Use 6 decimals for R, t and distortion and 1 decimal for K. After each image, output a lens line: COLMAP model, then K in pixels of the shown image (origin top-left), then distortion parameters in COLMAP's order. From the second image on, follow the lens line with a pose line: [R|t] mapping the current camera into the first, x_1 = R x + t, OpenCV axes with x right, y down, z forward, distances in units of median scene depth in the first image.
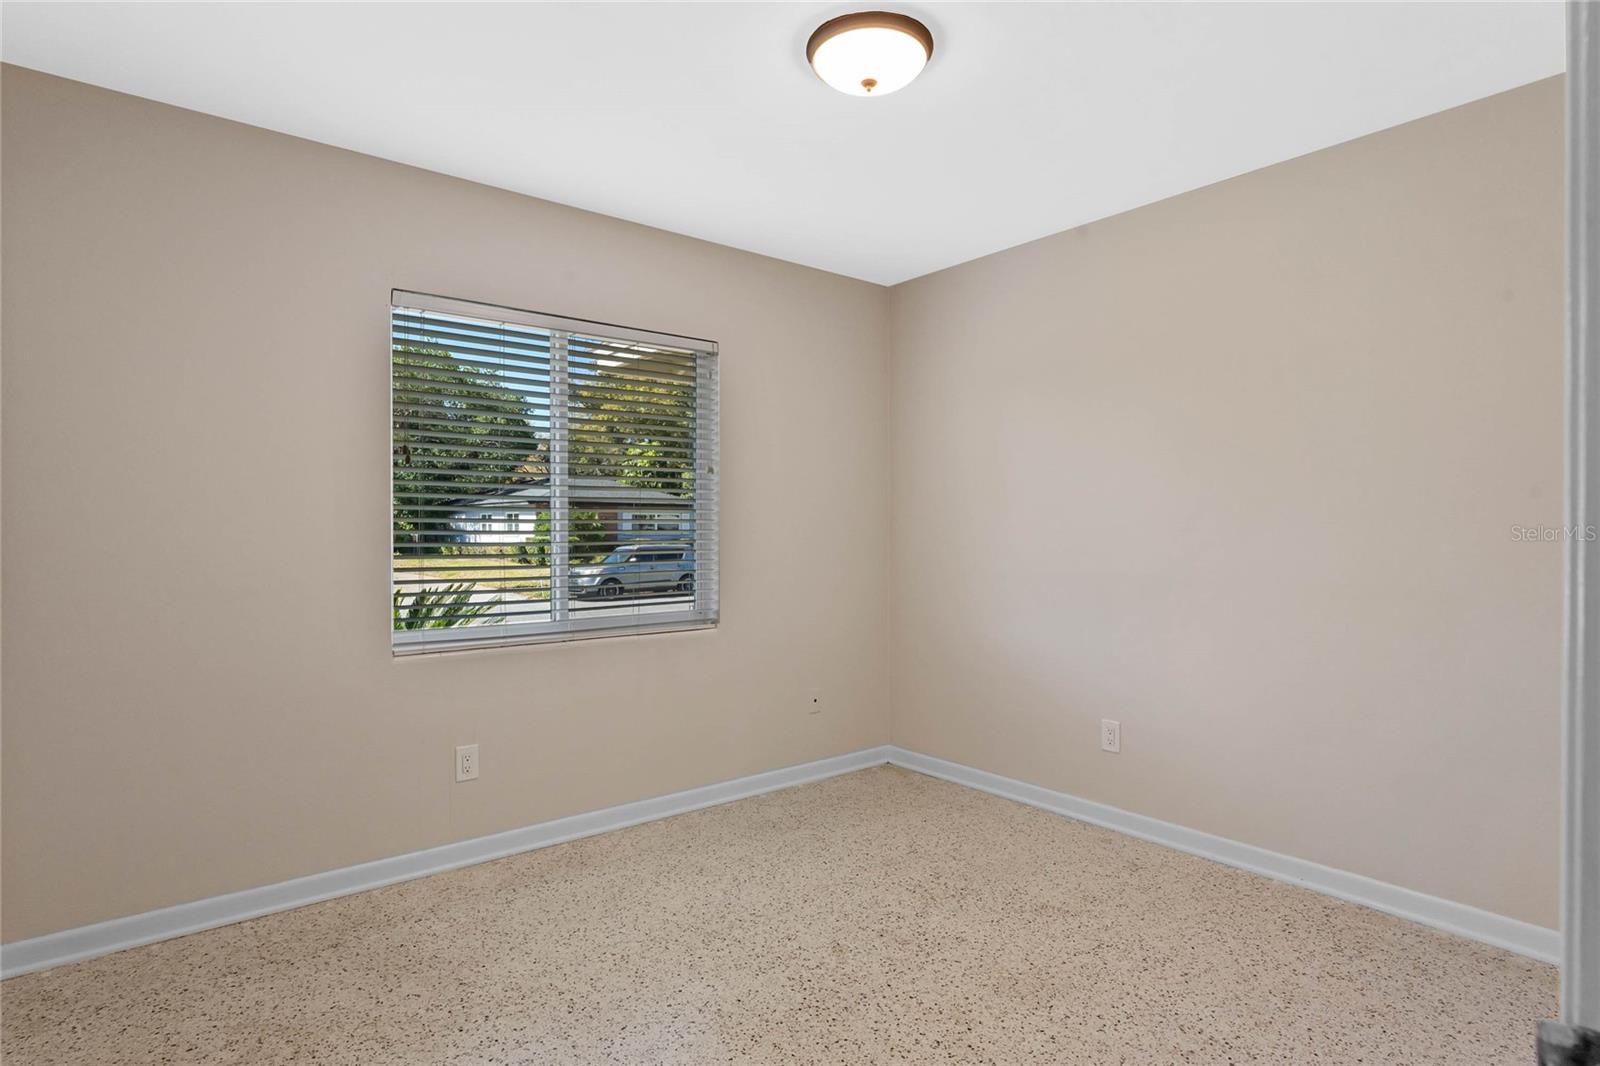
lens RADIAL K [[820.7, 0, 799.4], [0, 820.7, 531.8], [0, 0, 1]] dist [-0.002935, -0.000285]
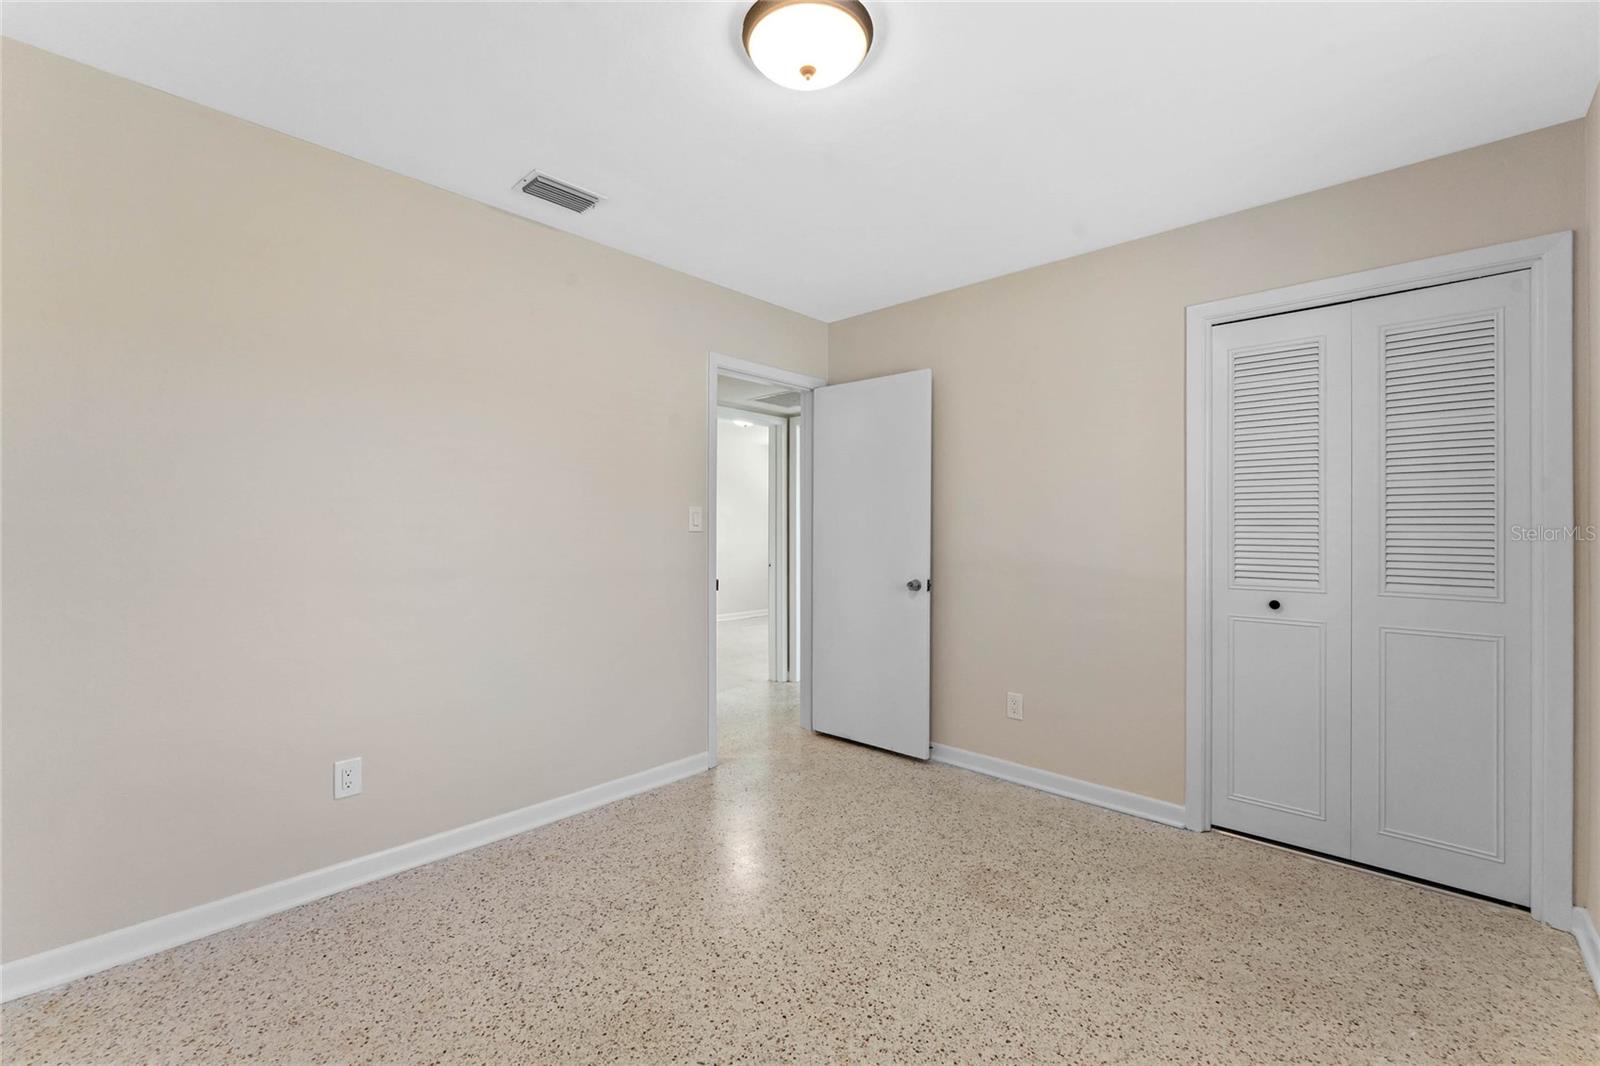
lens RADIAL K [[677.9, 0, 800.6], [0, 677.9, 530.8], [0, 0, 1]] dist [0.003002, 0.000310]
pose [[-0.990374, -0.001633, -0.138407, 0.208023], [-0.002100, 0.999993, 0.003227, -0.007017], [0.138400, 0.003487, -0.990370, 1.845778]]
